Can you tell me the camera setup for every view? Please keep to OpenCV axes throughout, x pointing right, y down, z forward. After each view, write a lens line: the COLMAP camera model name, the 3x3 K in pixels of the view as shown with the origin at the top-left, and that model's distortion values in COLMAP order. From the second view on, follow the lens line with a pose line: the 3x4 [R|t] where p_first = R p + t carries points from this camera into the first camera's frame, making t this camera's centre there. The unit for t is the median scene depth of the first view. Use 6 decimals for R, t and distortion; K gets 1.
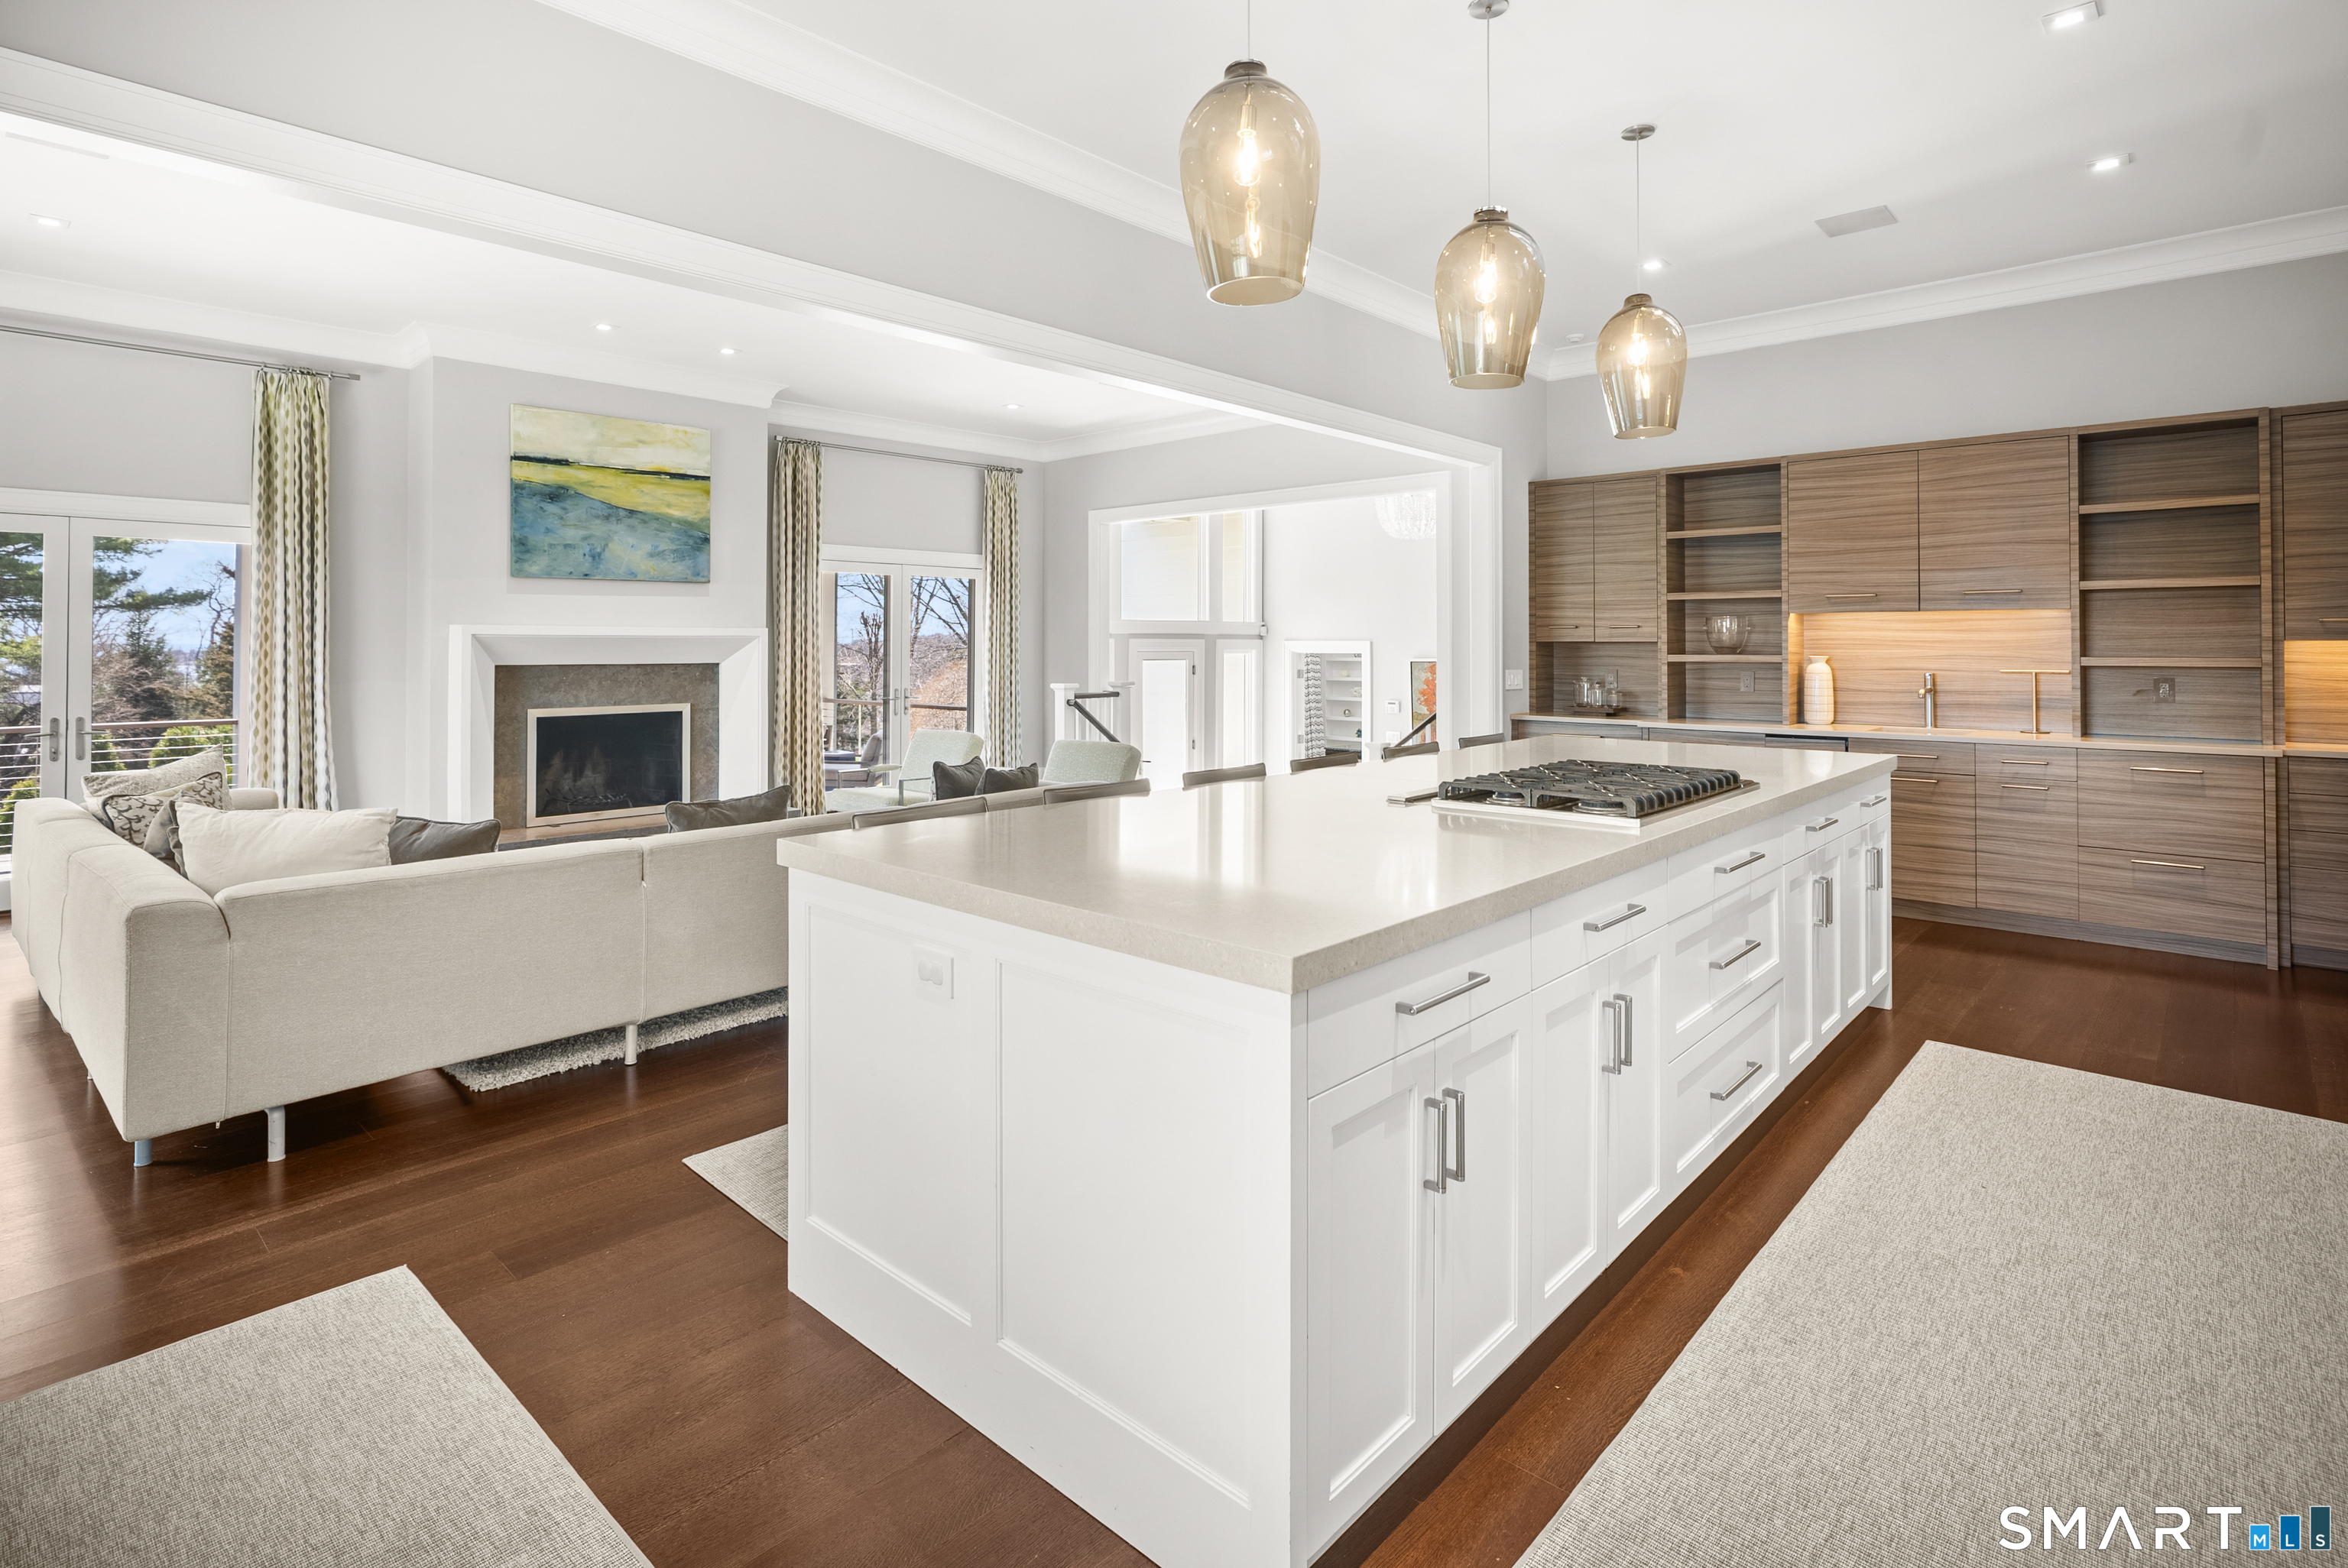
lens RADIAL K [[1155.2, 0, 1165.3], [0, 1155.2, 623.6], [0, 0, 1]] dist [-0.018107, 0.011621]
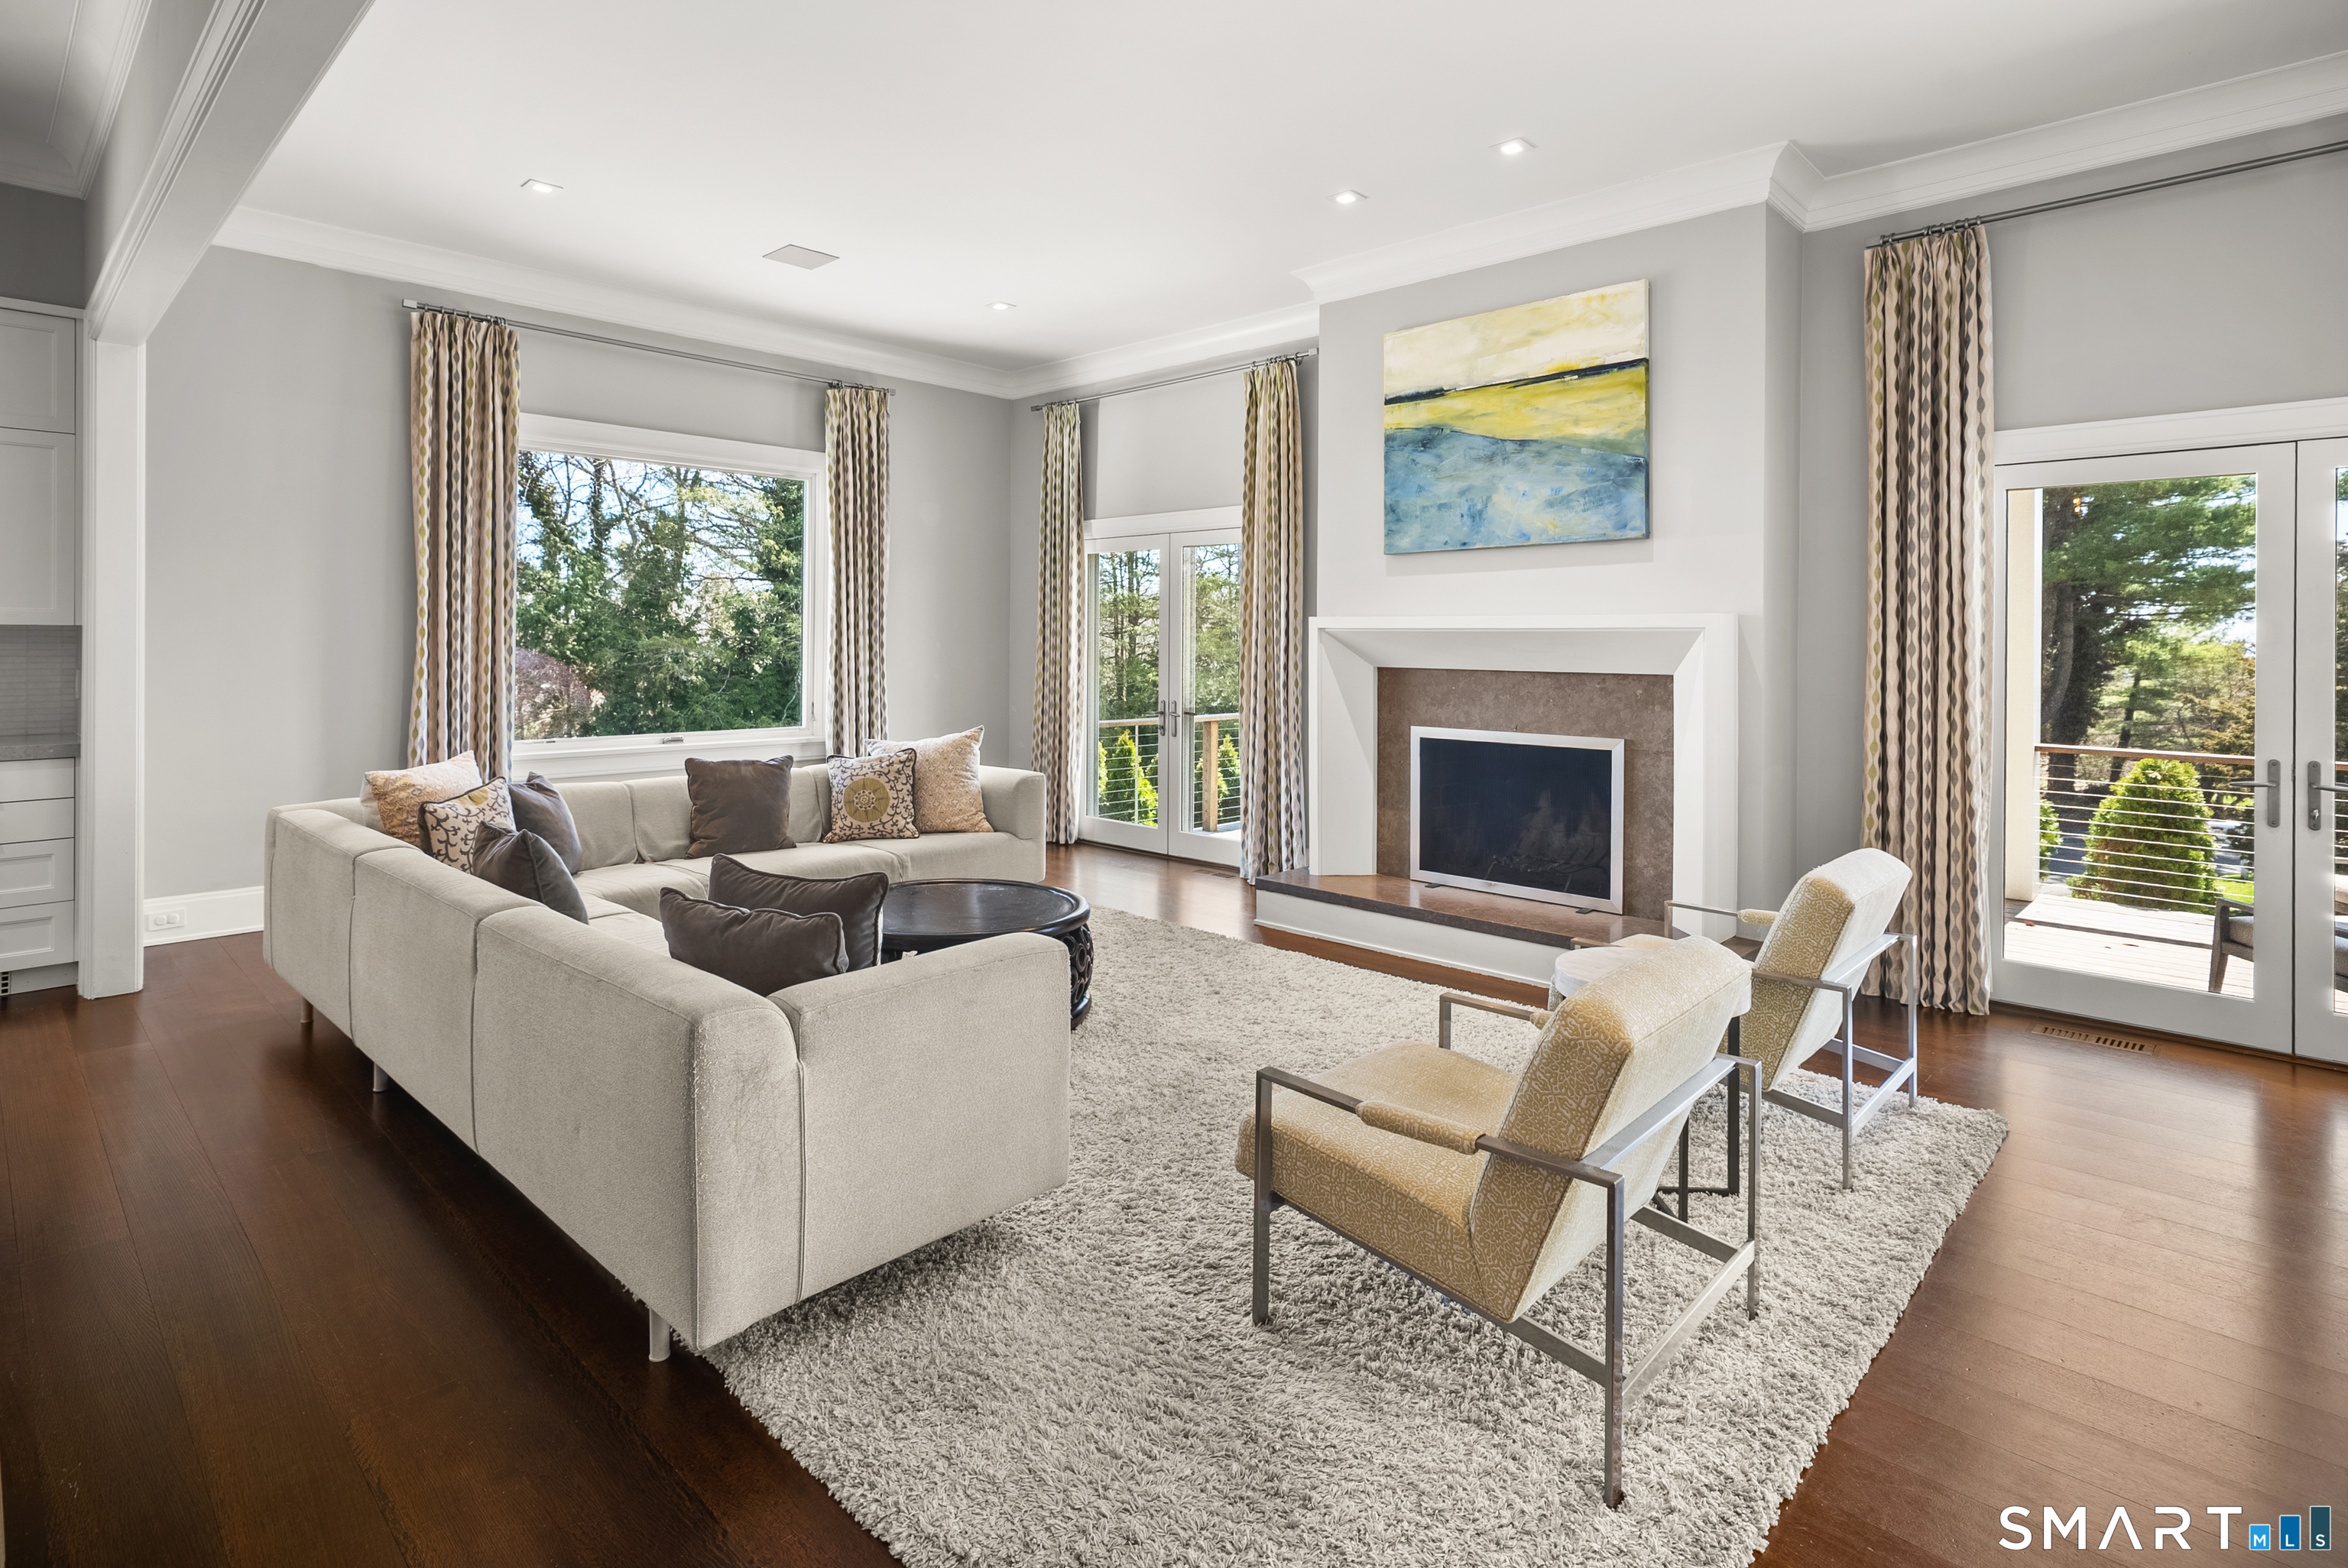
lens RADIAL K [[1184.6, 0, 1178.1], [0, 1184.6, 644.4], [0, 0, 1]] dist [-0.017878, 0.000272]
pose [[-0.014568, 0.003430, -0.999888, 0.223252], [0.010735, 0.999937, 0.003274, 0.015114], [0.999836, -0.010686, -0.014603, 0.807375]]
